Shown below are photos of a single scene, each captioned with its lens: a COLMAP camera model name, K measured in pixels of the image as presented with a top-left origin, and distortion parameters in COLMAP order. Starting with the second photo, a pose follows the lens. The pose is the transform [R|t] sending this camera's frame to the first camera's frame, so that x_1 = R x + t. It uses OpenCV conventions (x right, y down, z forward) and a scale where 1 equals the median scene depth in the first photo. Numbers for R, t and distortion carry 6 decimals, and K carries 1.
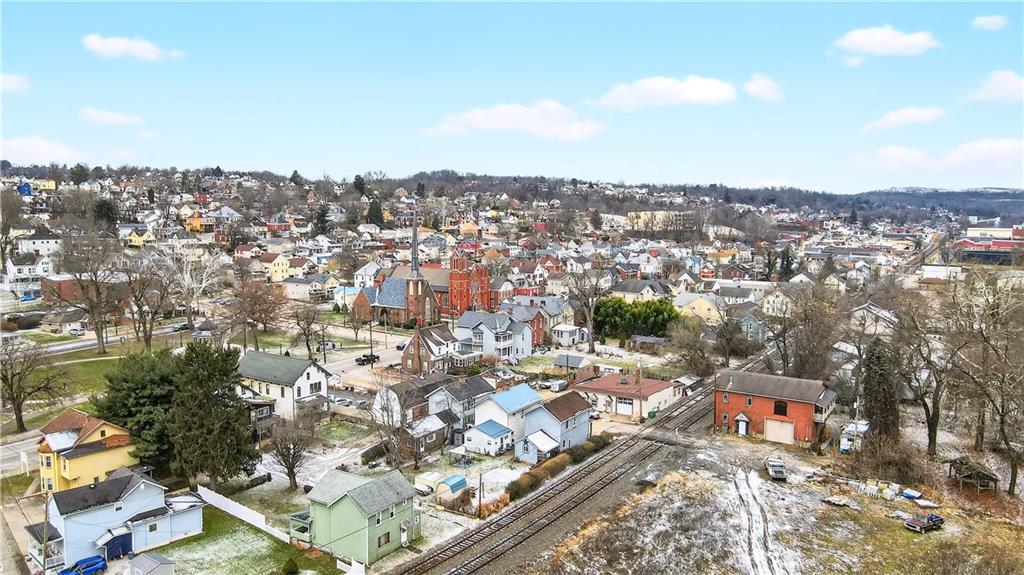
lens RADIAL K [[756.8, 0, 512.0], [0, 756.8, 287.5], [0, 0, 1]] dist [0.000896, 0.012198]
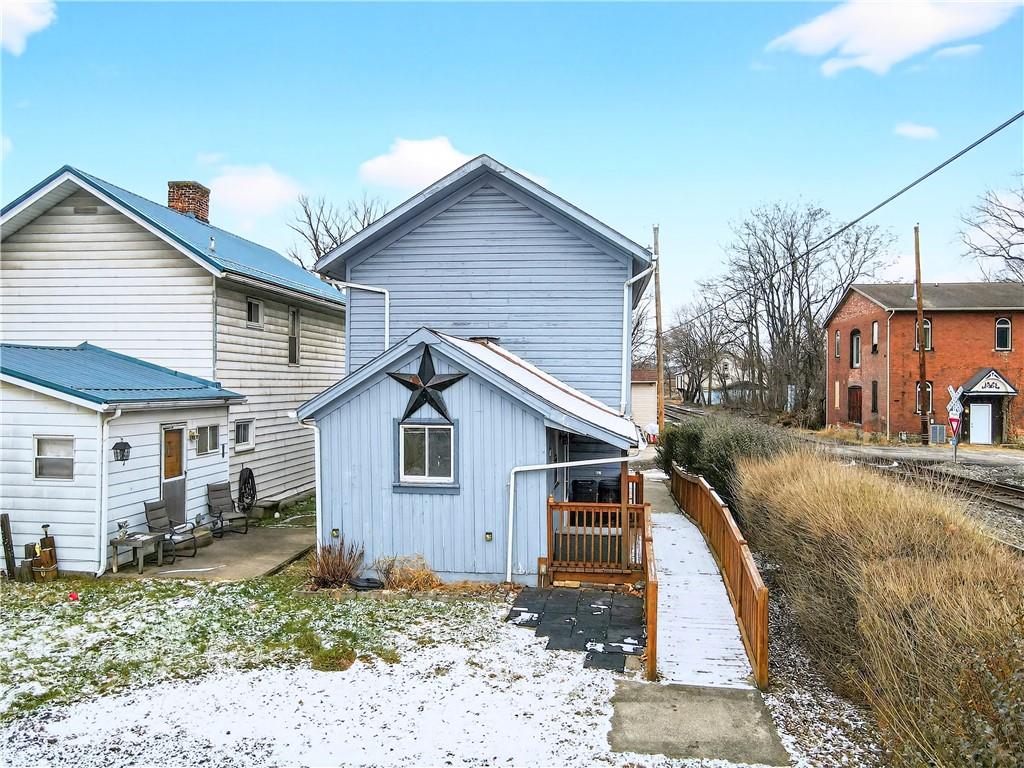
lens RADIAL K [[758.5, 0, 512.0], [0, 758.5, 384.0], [0, 0, 1]] dist [-0.001021, -0.000605]
pose [[0.903112, -0.002759, 0.429397, -0.015357], [0.047537, 0.994475, -0.093590, 0.191666], [-0.426766, 0.104935, 0.898253, 0.802067]]
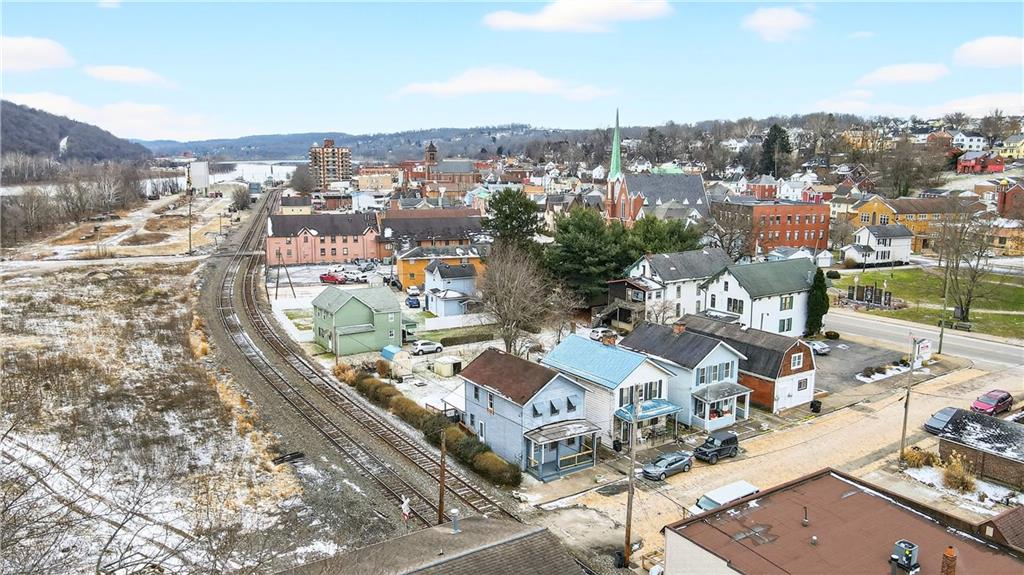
lens RADIAL K [[756.8, 0, 512.0], [0, 756.8, 287.5], [0, 0, 1]] dist [0.000896, 0.012198]
pose [[-0.413303, 0.146859, -0.898673, 0.526523], [-0.102584, 0.973117, 0.206203, -0.018207], [0.904797, 0.177414, -0.387127, 1.138845]]
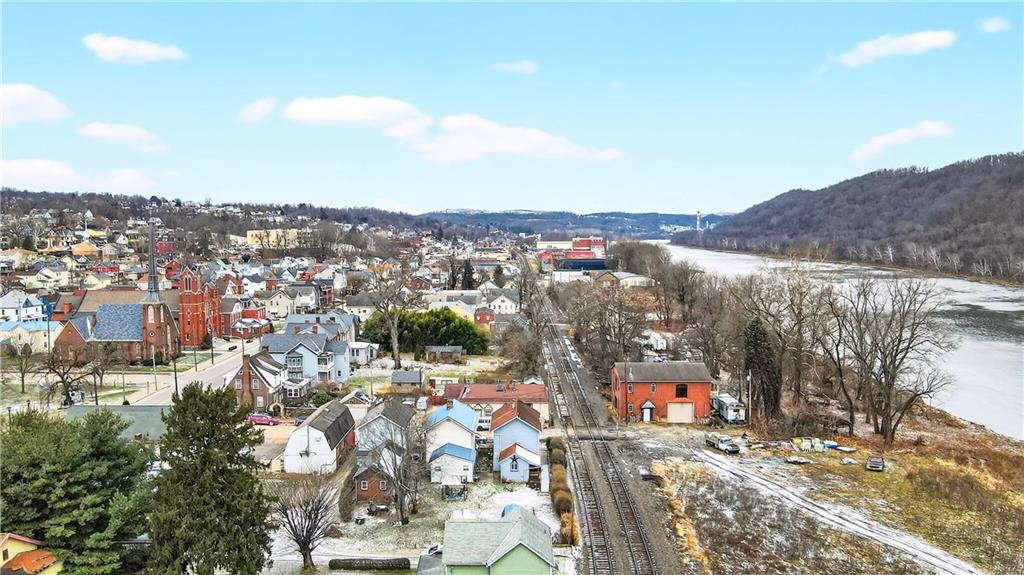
lens RADIAL K [[756.8, 0, 512.0], [0, 756.8, 287.5], [0, 0, 1]] dist [0.000896, 0.012198]
pose [[0.849140, -0.050065, 0.525790, -0.400712], [0.064729, 0.997857, -0.009521, 0.007387], [-0.524186, 0.042119, 0.850561, 0.201417]]
